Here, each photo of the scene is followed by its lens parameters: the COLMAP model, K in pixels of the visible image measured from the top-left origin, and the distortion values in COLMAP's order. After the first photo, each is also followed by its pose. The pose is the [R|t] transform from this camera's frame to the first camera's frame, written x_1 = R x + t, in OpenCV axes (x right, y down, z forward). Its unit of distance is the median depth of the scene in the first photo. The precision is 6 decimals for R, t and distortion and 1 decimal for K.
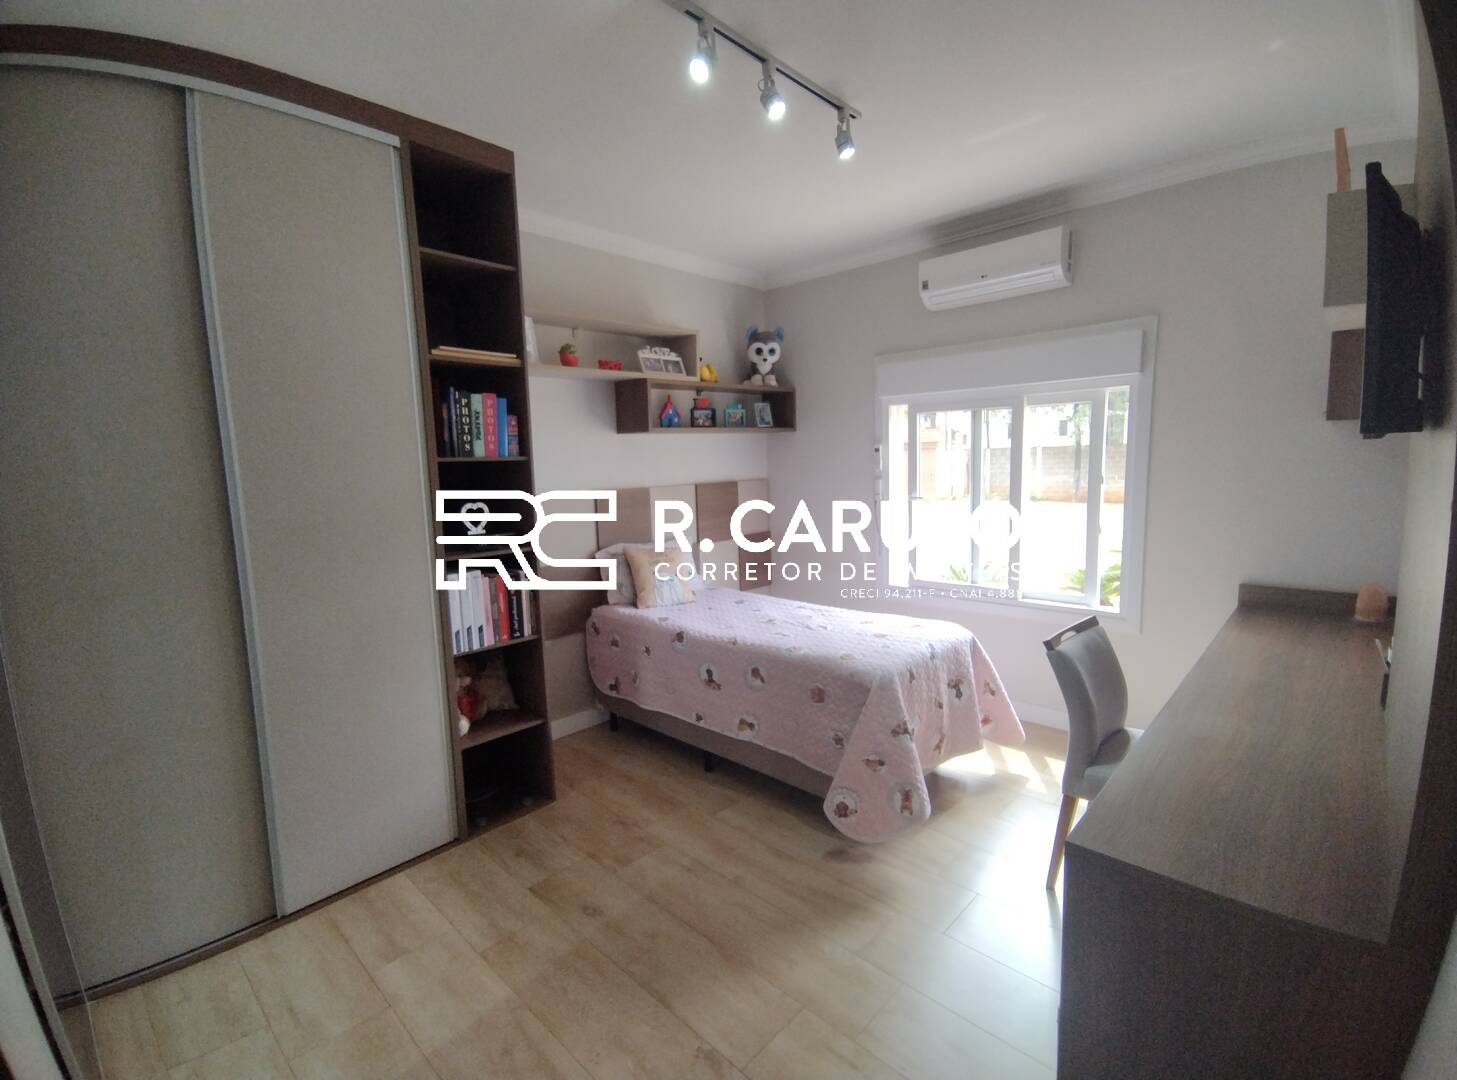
lens RADIAL K [[663.0, 0, 727.5], [0, 663.0, 540.4], [0, 0, 1]] dist [-0.003002, 0.036573]
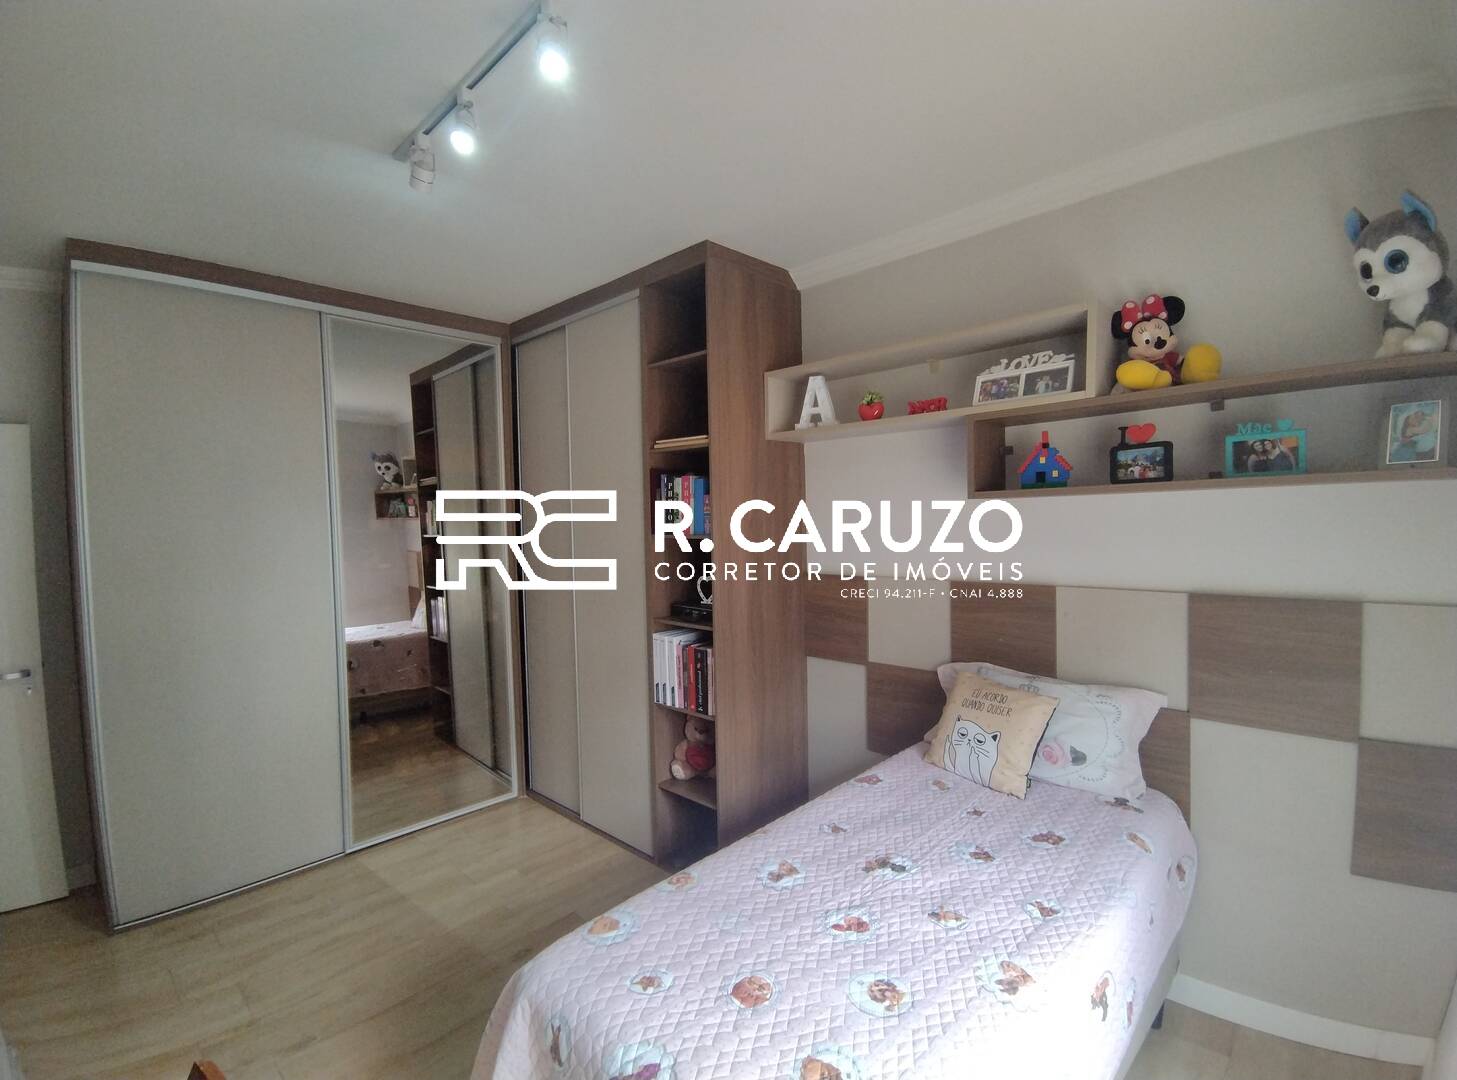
lens RADIAL K [[670.2, 0, 728.5], [0, 670.2, 540.0], [0, 0, 1]] dist [0.001728, 0.000639]
pose [[-0.001452, 0.066424, -0.997790, 0.622105], [-0.104326, 0.992337, 0.066213, -0.168884], [0.994542, 0.104192, 0.005489, 0.914361]]
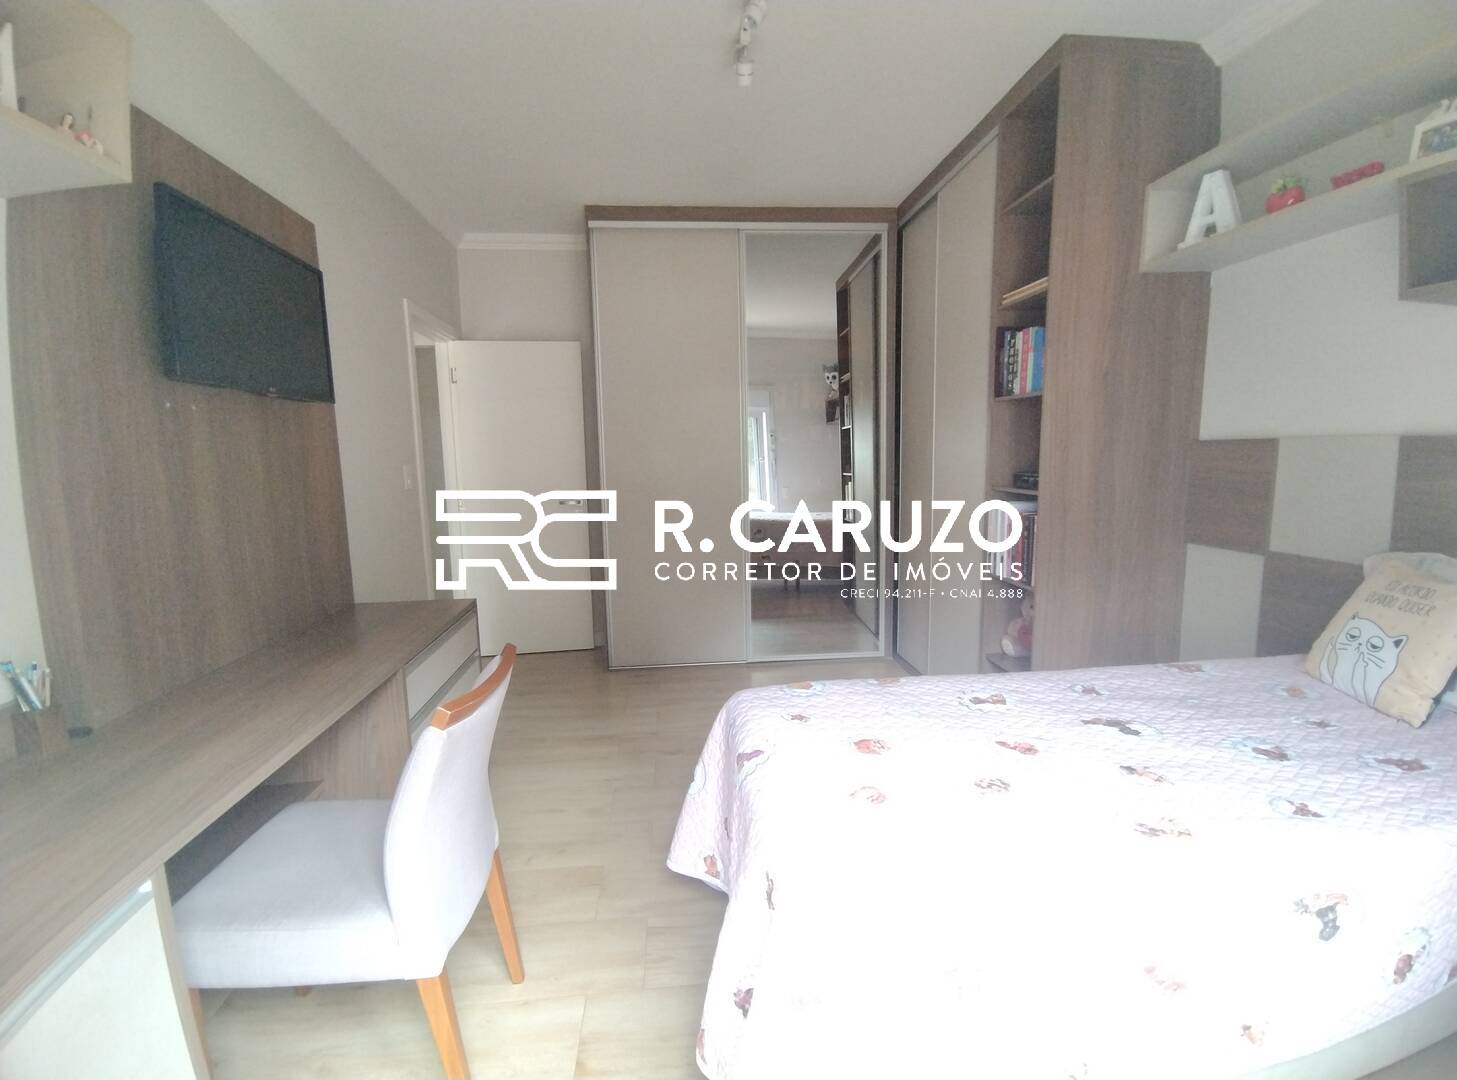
lens RADIAL K [[675.3, 0, 728.5], [0, 675.3, 540.0], [0, 0, 1]] dist [0.041055, -0.025339]
pose [[-0.649021, 0.140719, -0.747643, 0.622472], [-0.053038, 0.971984, 0.228986, -0.106501], [0.758919, 0.188270, -0.623374, 1.154687]]
